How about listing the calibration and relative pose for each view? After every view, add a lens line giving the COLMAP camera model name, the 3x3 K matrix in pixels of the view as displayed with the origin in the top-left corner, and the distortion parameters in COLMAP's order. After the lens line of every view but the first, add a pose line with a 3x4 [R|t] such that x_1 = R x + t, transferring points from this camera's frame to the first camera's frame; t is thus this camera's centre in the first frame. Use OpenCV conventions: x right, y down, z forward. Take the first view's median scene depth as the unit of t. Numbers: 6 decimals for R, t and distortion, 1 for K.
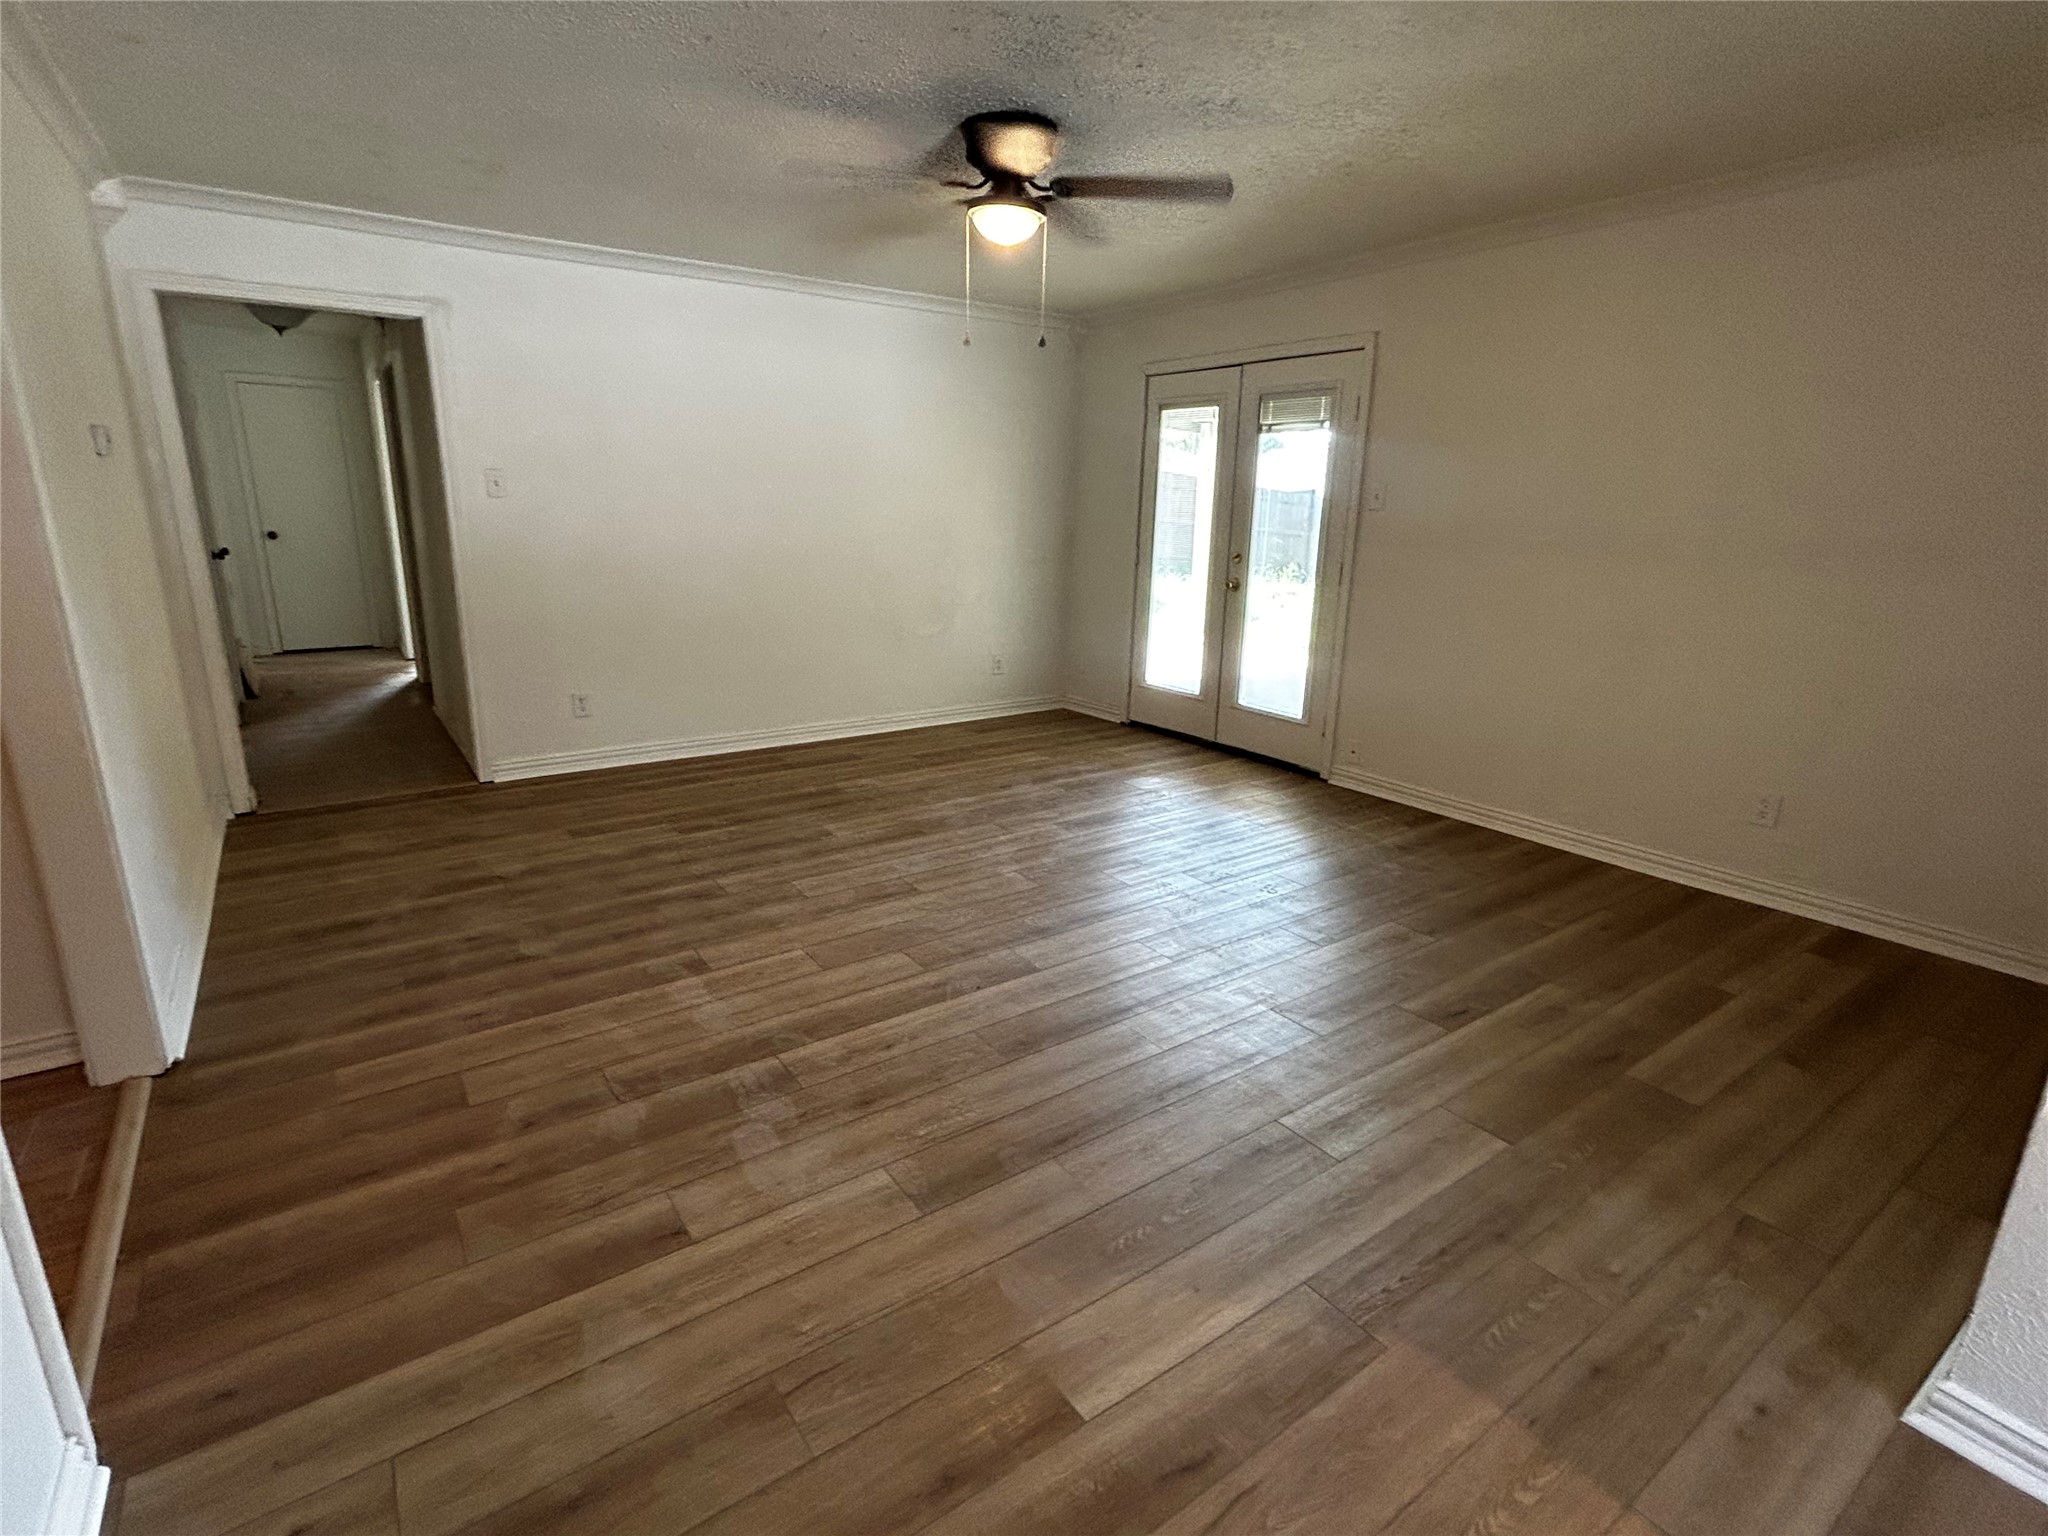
lens RADIAL K [[997.0, 0, 1024.0], [0, 997.0, 768.0], [0, 0, 1]] dist [-0.002360, 0.000105]
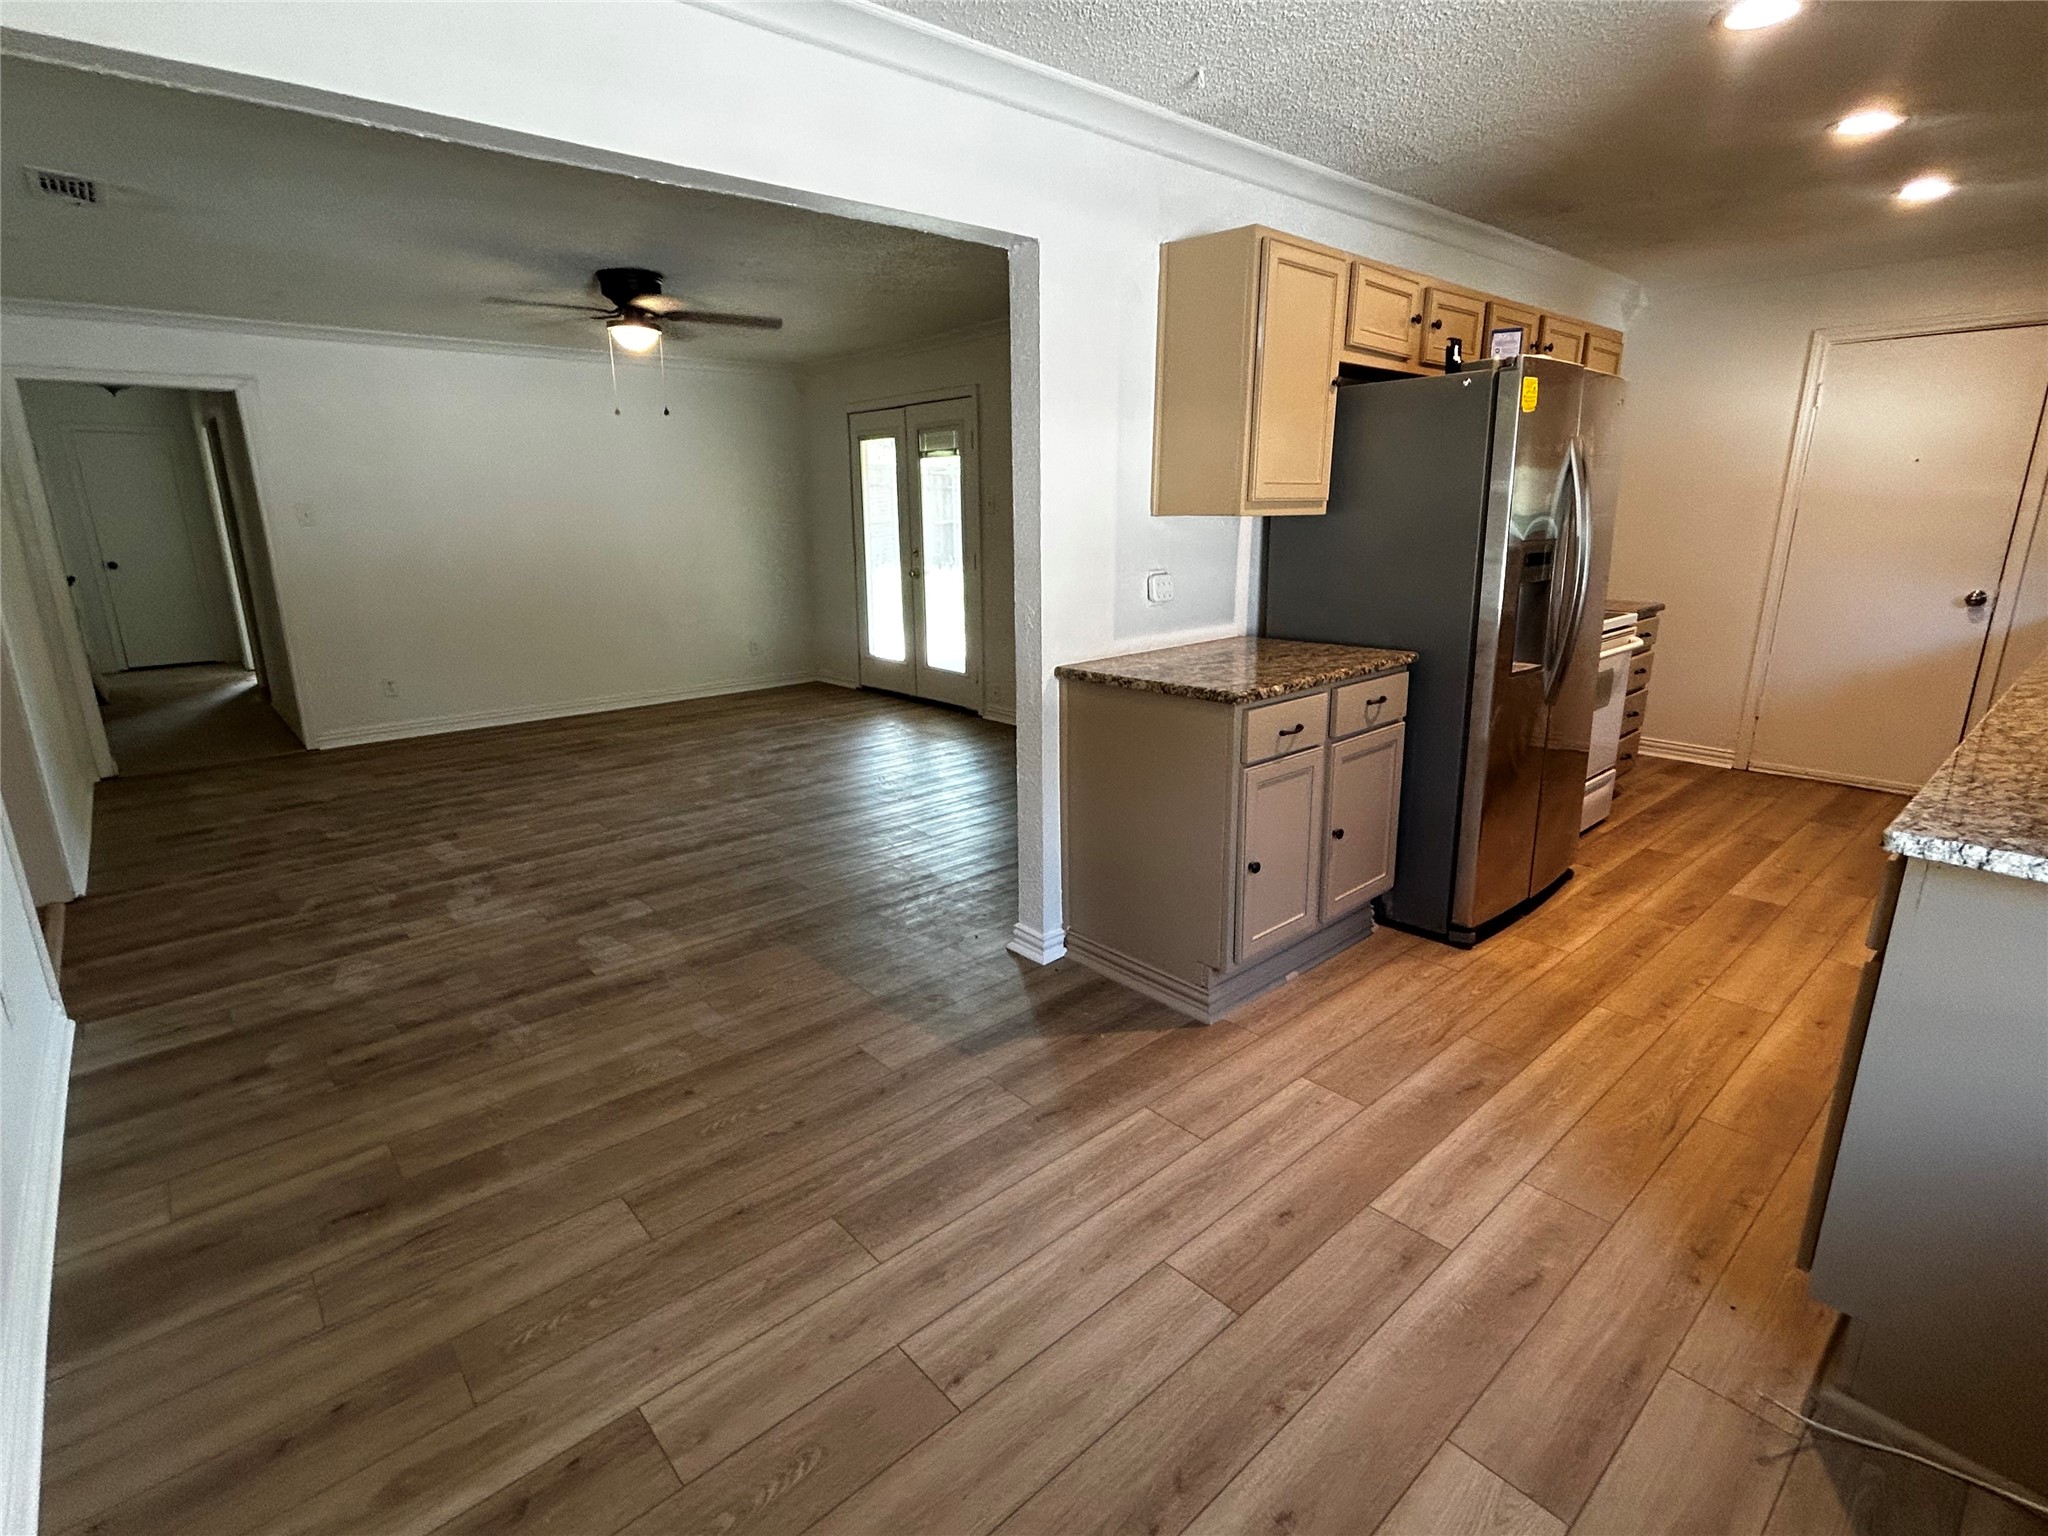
lens RADIAL K [[996.4, 0, 1024.0], [0, 996.4, 768.0], [0, 0, 1]] dist [-0.015078, 0.017733]
pose [[0.993875, -0.057933, 0.094109, 0.311961], [0.058432, 0.998288, -0.002557, 0.119198], [-0.093800, 0.008041, 0.995559, -0.449142]]
